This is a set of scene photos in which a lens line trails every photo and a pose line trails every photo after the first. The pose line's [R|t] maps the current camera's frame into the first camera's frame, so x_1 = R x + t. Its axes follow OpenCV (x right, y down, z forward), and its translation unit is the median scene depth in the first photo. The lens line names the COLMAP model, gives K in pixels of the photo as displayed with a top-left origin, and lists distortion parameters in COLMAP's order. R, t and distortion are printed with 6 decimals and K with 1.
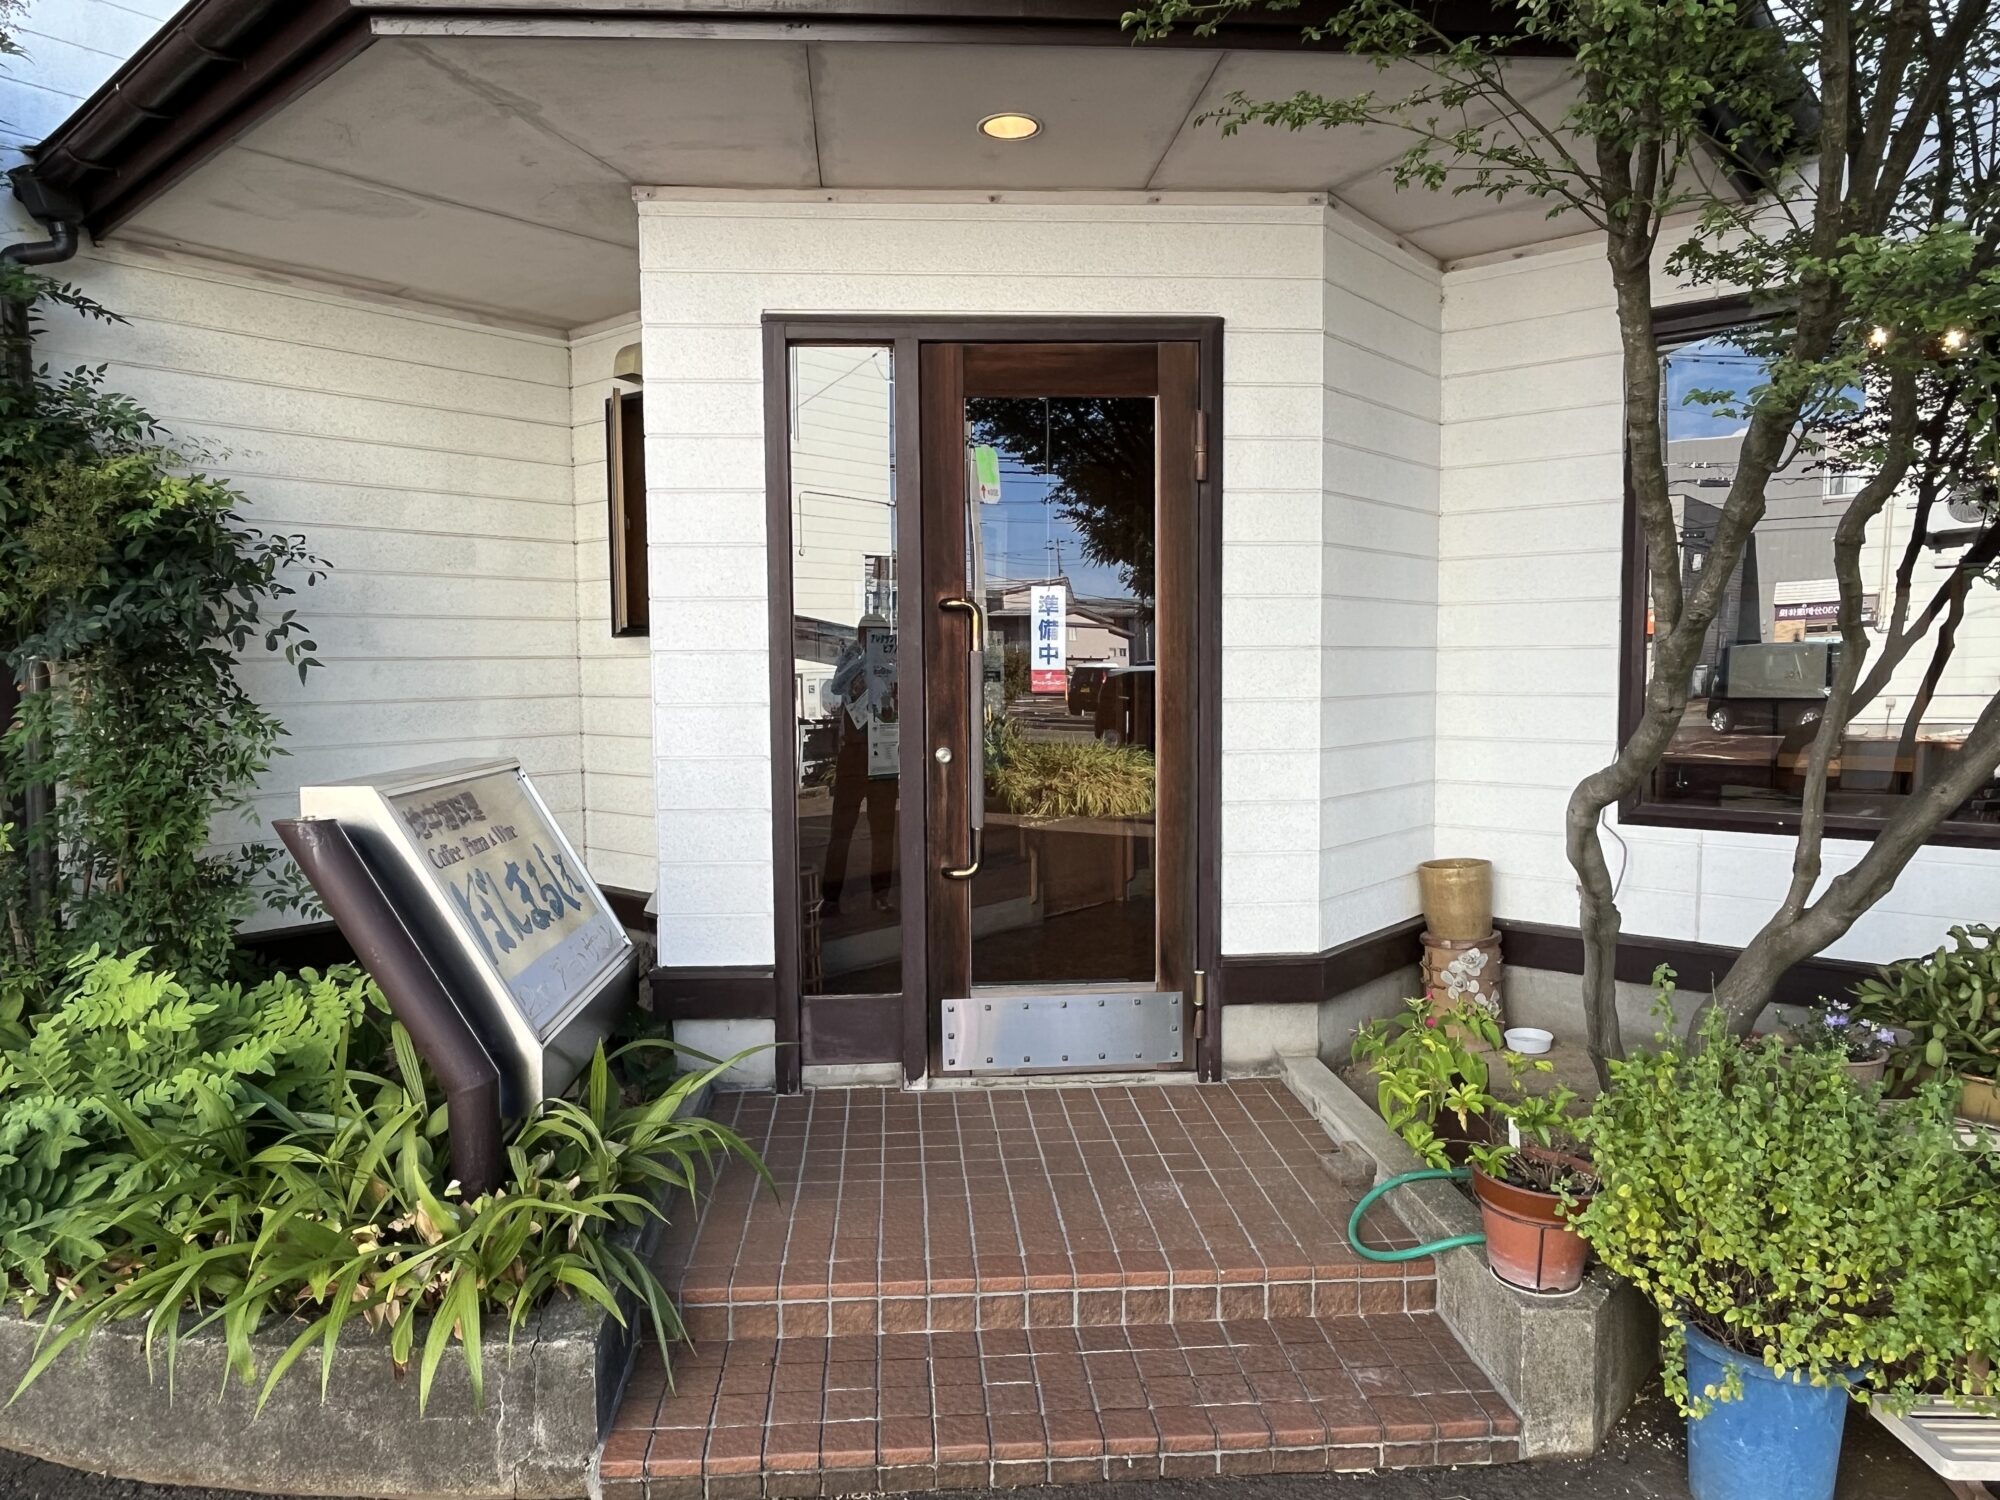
lens RADIAL K [[1316.0, 0, 991.0], [0, 1316.0, 741.7], [0, 0, 1]] dist [0.006264, -0.001205]
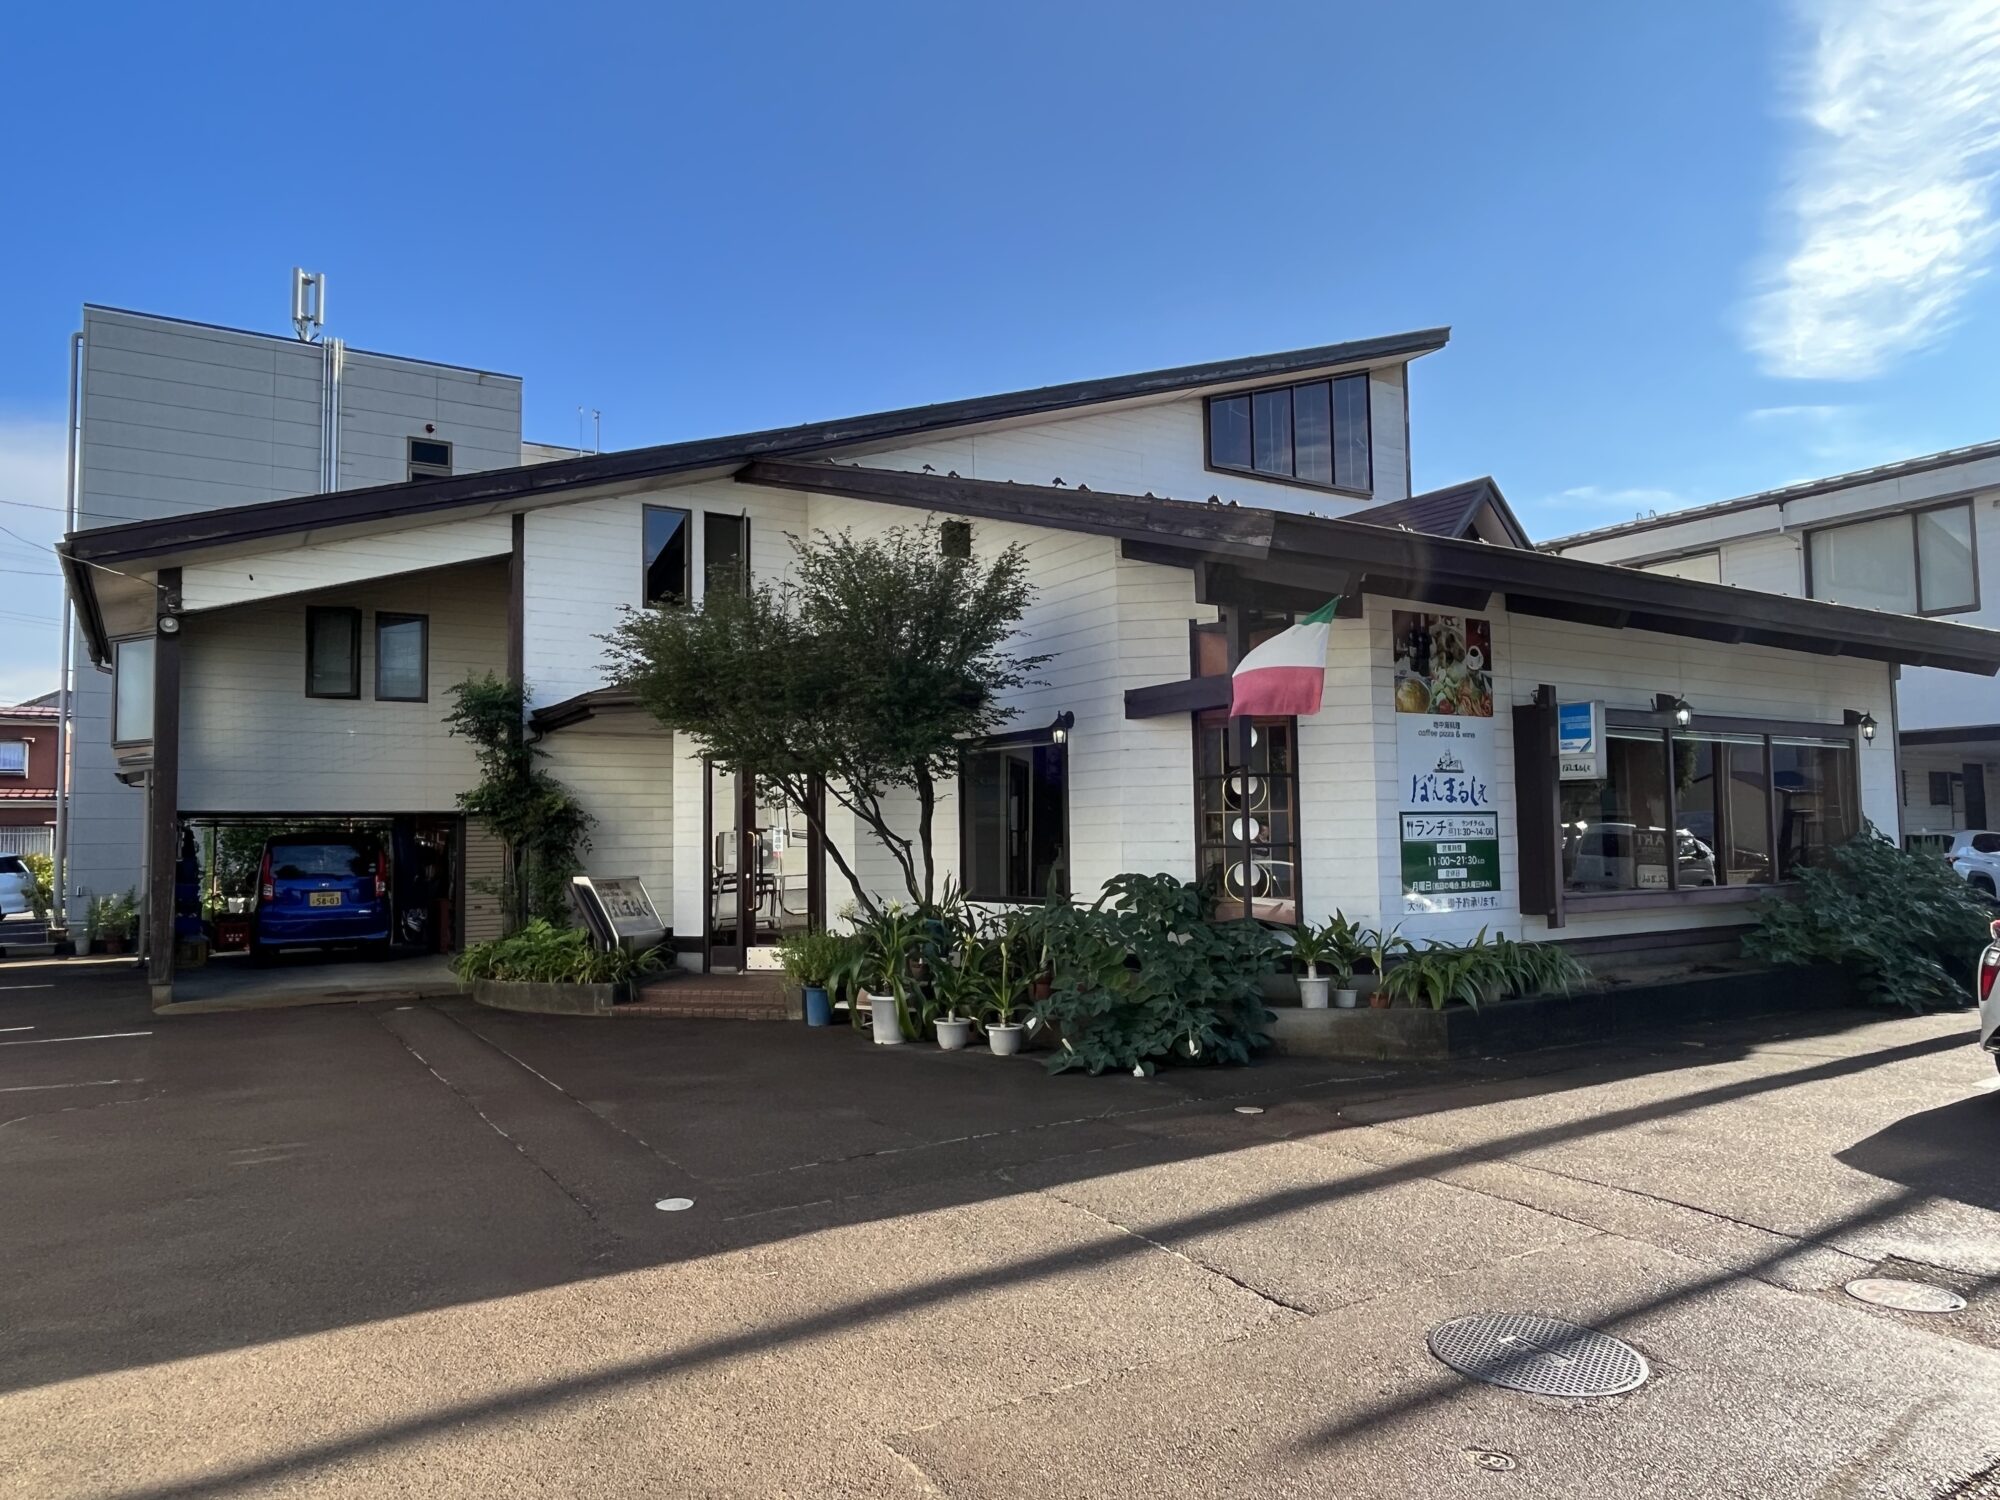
lens RADIAL K [[1316.0, 0, 1004.3], [0, 1316.0, 758.5], [0, 0, 1]] dist [0.006264, -0.001205]
pose [[0.960756, -0.019342, -0.276720, 1.633025], [-0.015569, 0.992234, -0.123407, 0.124545], [0.276957, 0.122872, 0.952994, -2.237708]]
